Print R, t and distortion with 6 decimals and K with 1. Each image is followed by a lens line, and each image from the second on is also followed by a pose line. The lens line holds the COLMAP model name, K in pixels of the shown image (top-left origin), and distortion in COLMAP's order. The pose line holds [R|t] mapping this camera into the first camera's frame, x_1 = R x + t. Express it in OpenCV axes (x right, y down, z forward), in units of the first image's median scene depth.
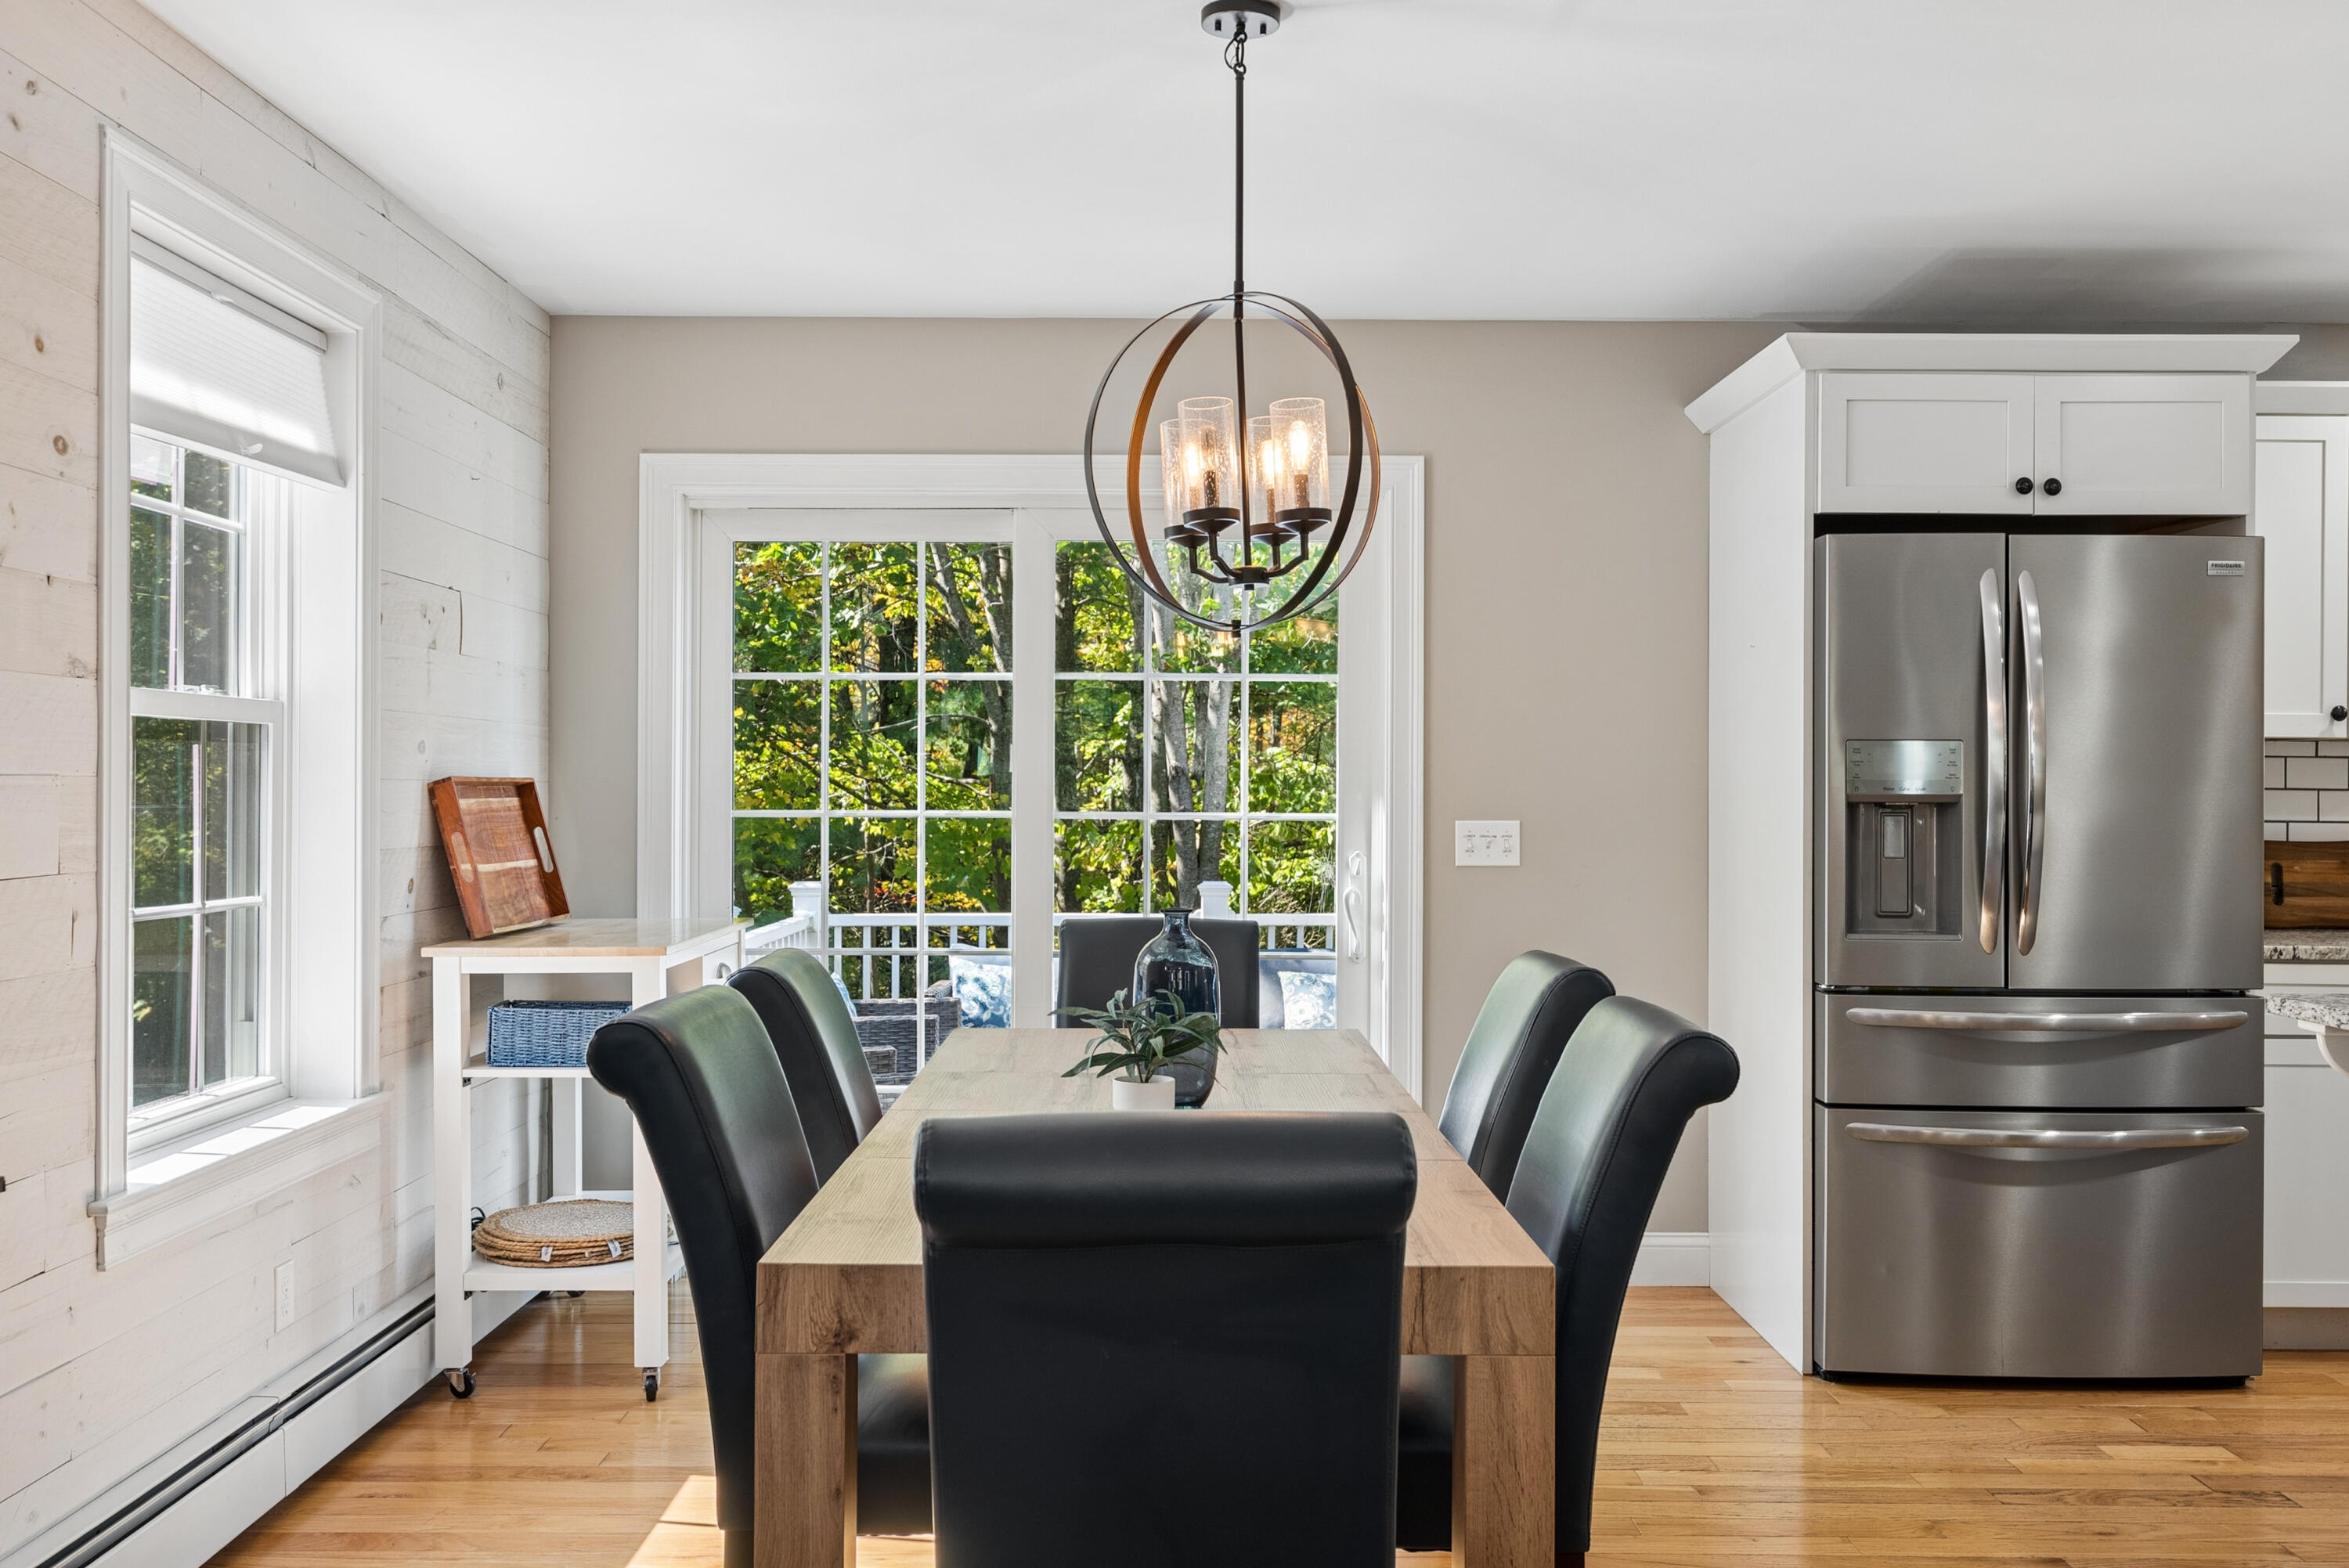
lens RADIAL K [[2085.2, 0, 1168.7], [0, 2085.2, 783.0], [0, 0, 1]] dist [0.016278, -0.005526]
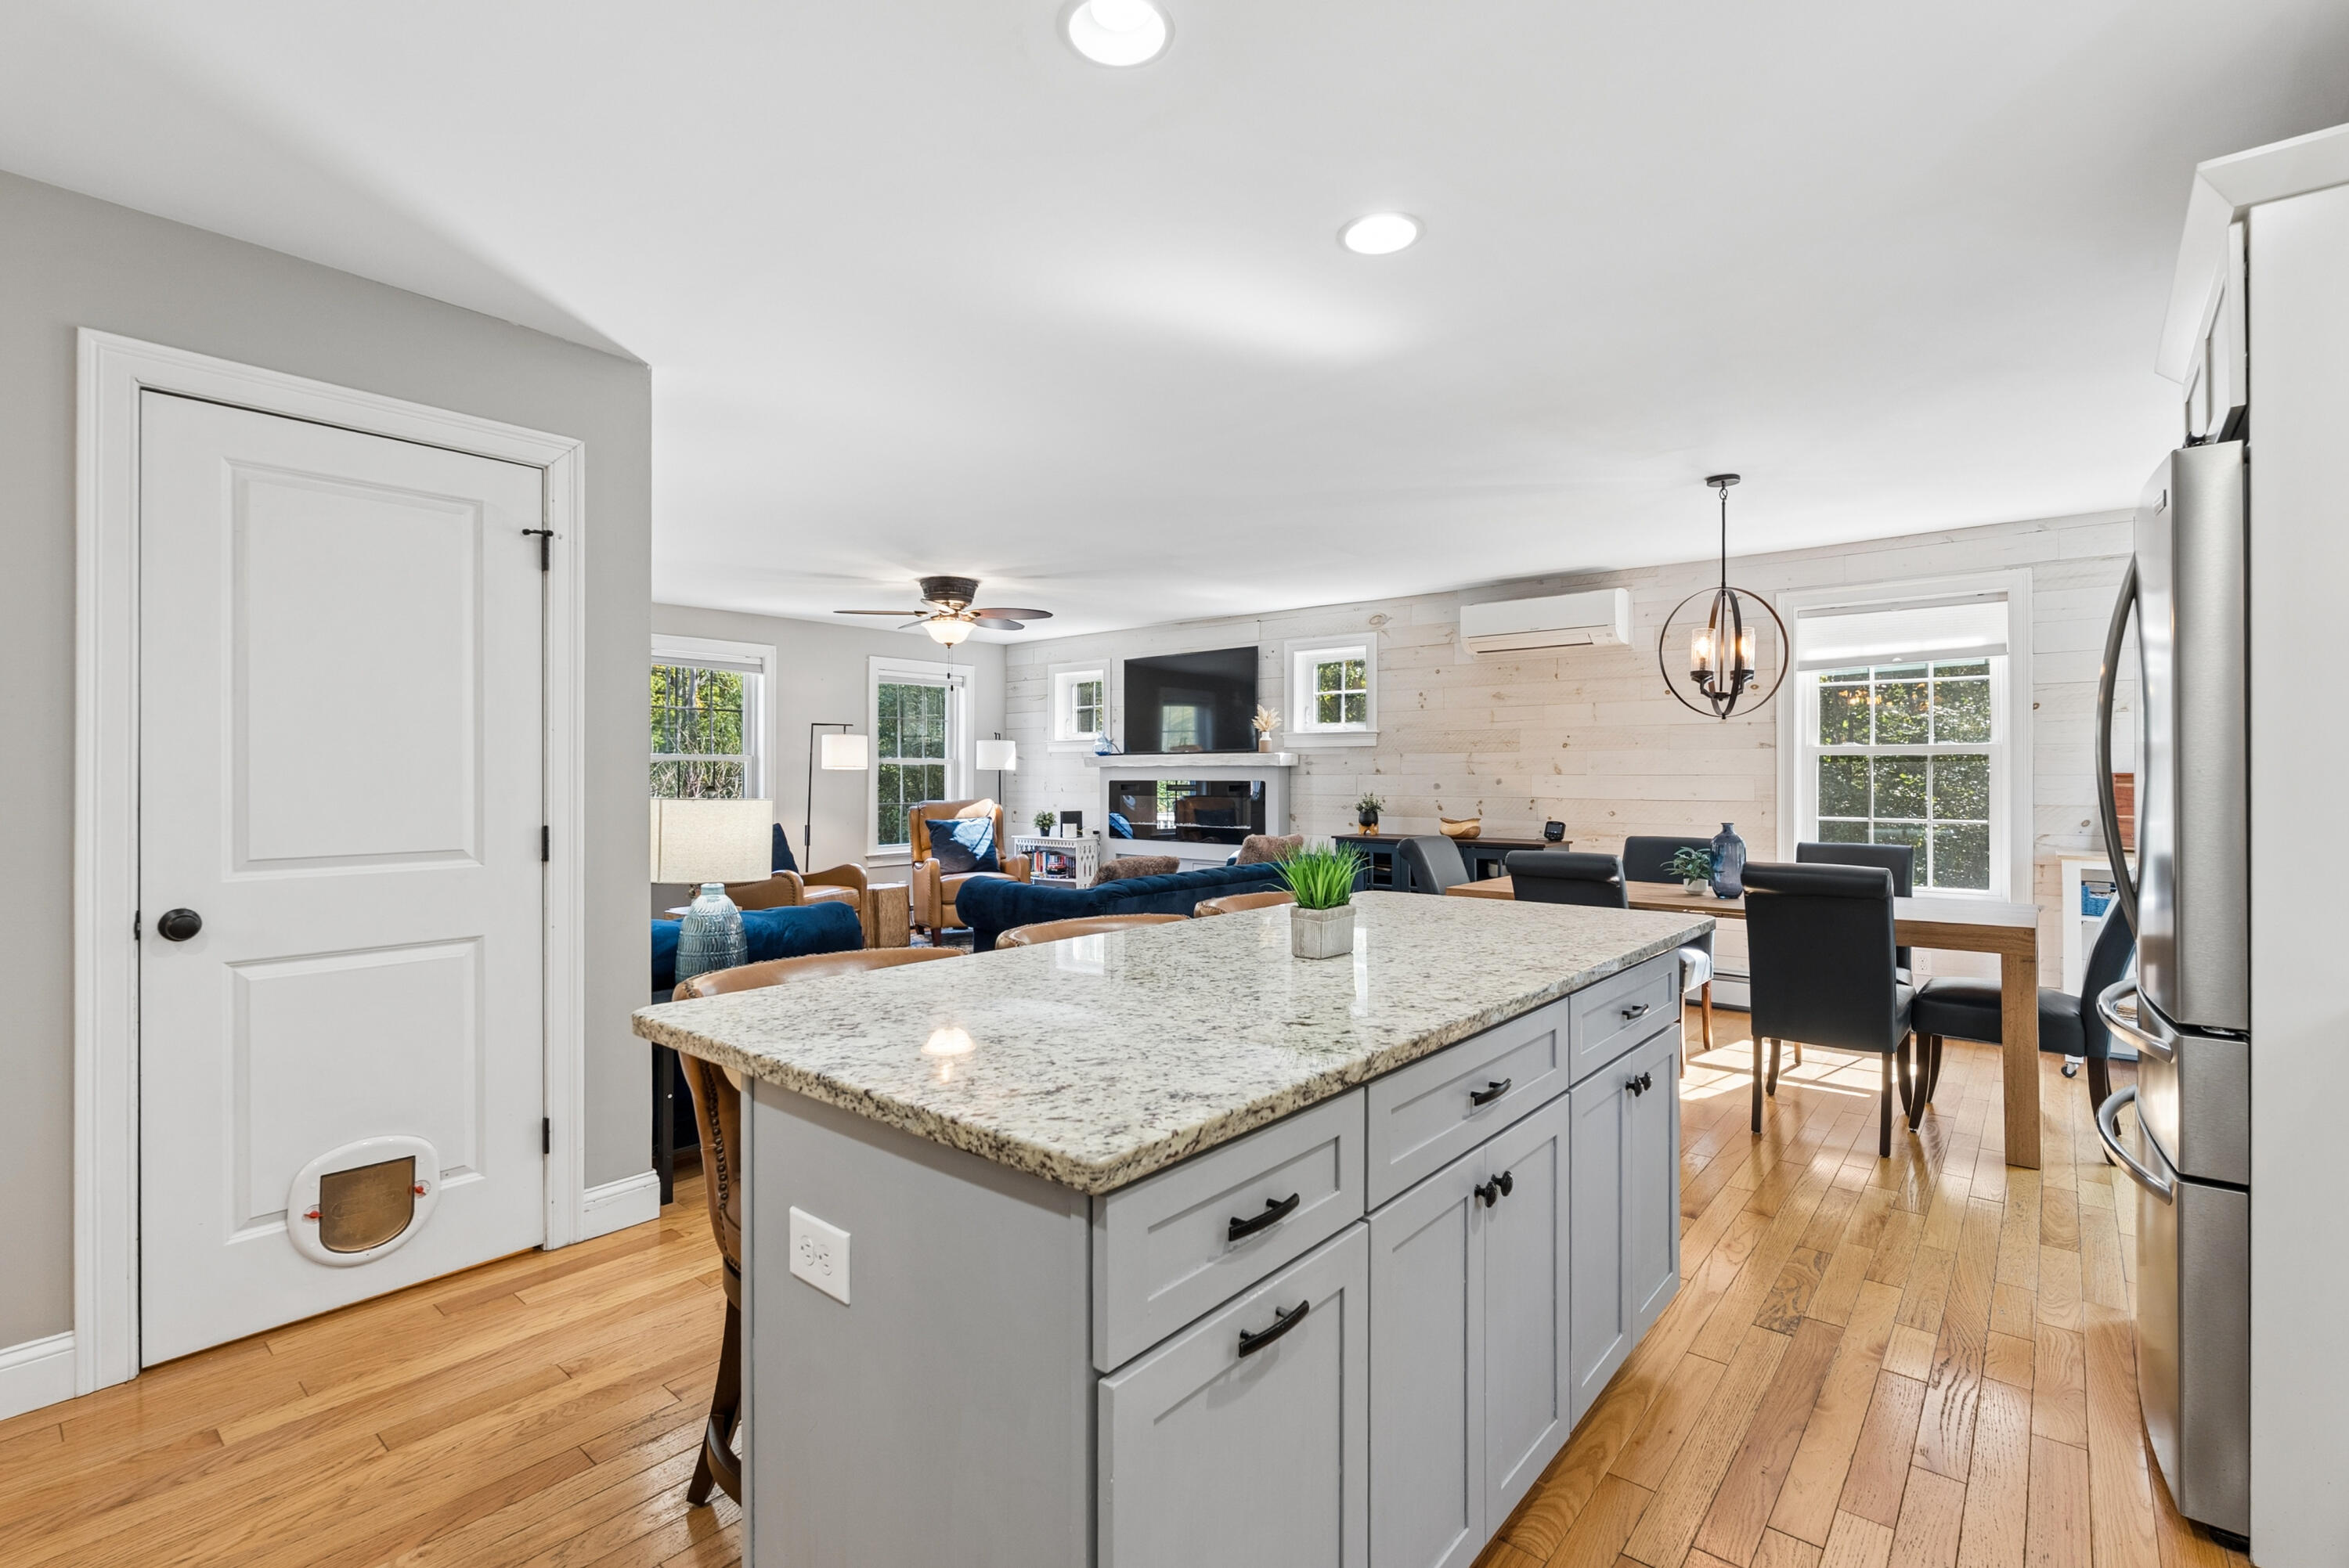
lens RADIAL K [[1038.4, 0, 1182.9], [0, 1038.4, 779.1], [0, 0, 1]] dist [-0.011468, -0.000424]
pose [[-0.646866, -0.005357, -0.762585, 1.059965], [-0.002107, 0.999984, -0.005237, 0.010324], [0.762601, -0.001781, -0.646867, 0.965360]]
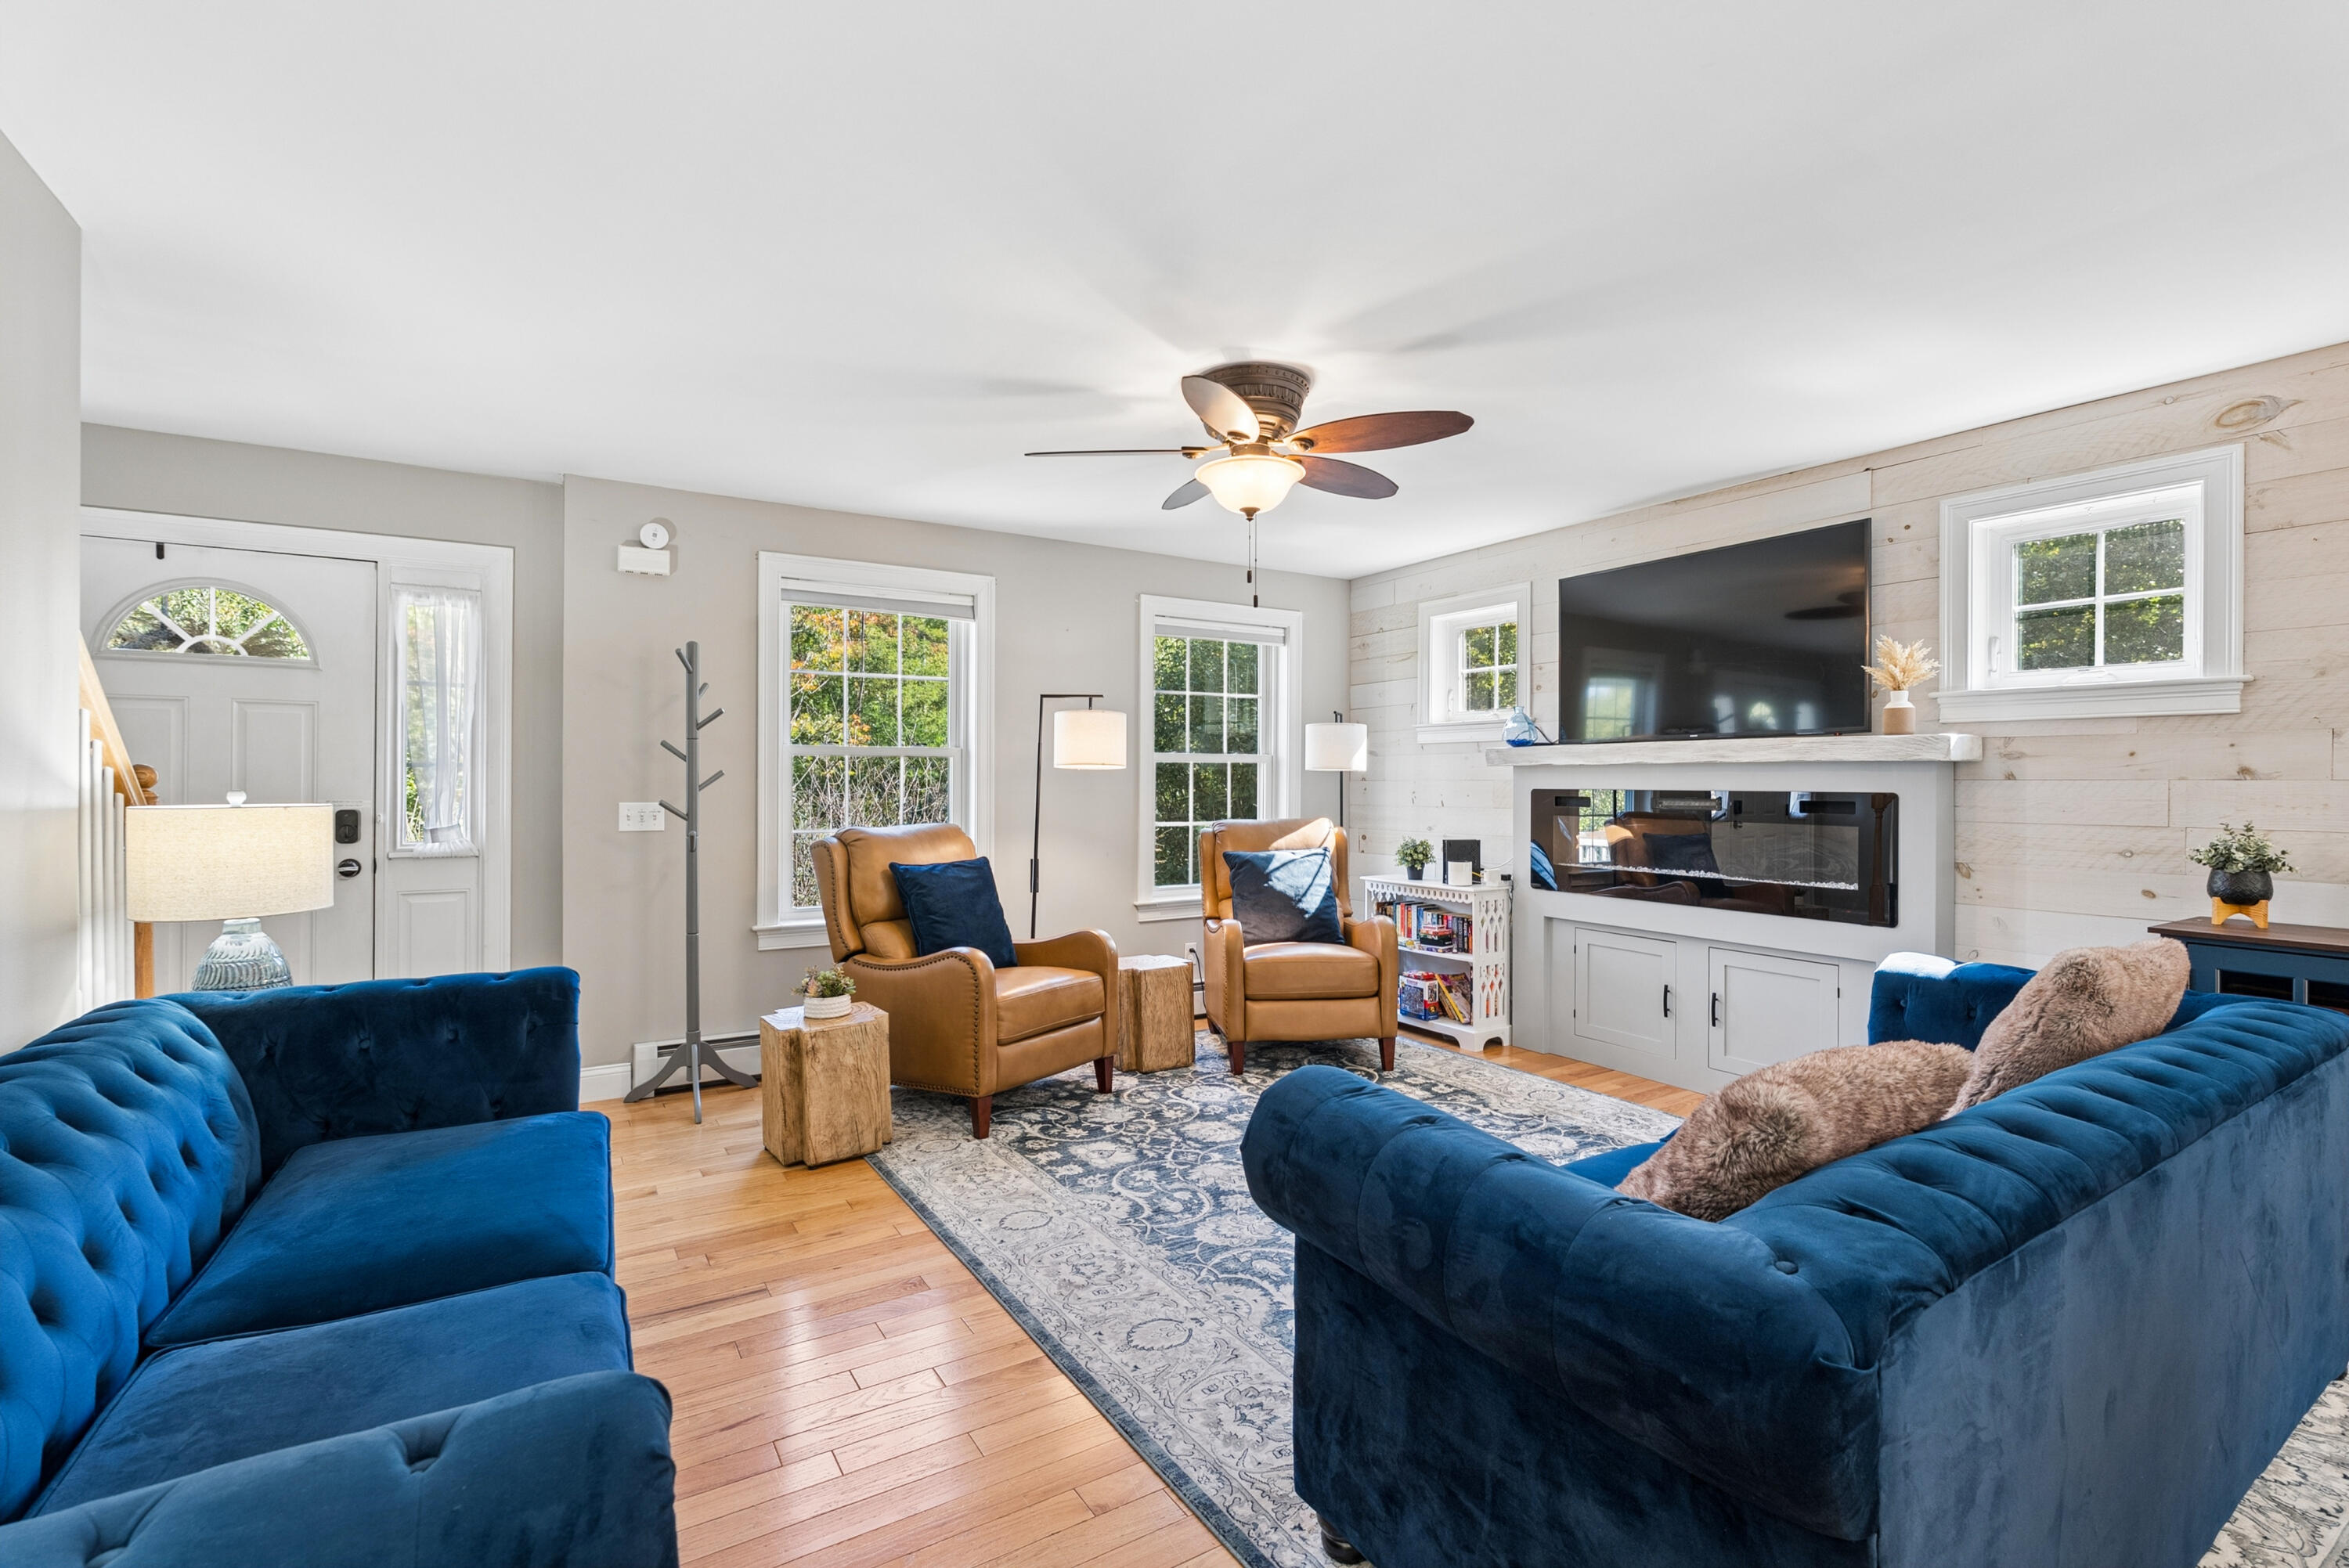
lens RADIAL K [[1038.4, 0, 1160.4], [0, 1038.4, 782.1], [0, 0, 1]] dist [-0.011468, -0.000424]
pose [[-0.860883, -0.009926, -0.508707, 0.593367], [-0.007760, 0.999950, -0.006379, 0.005536], [0.508744, -0.001544, -0.860916, 0.375644]]
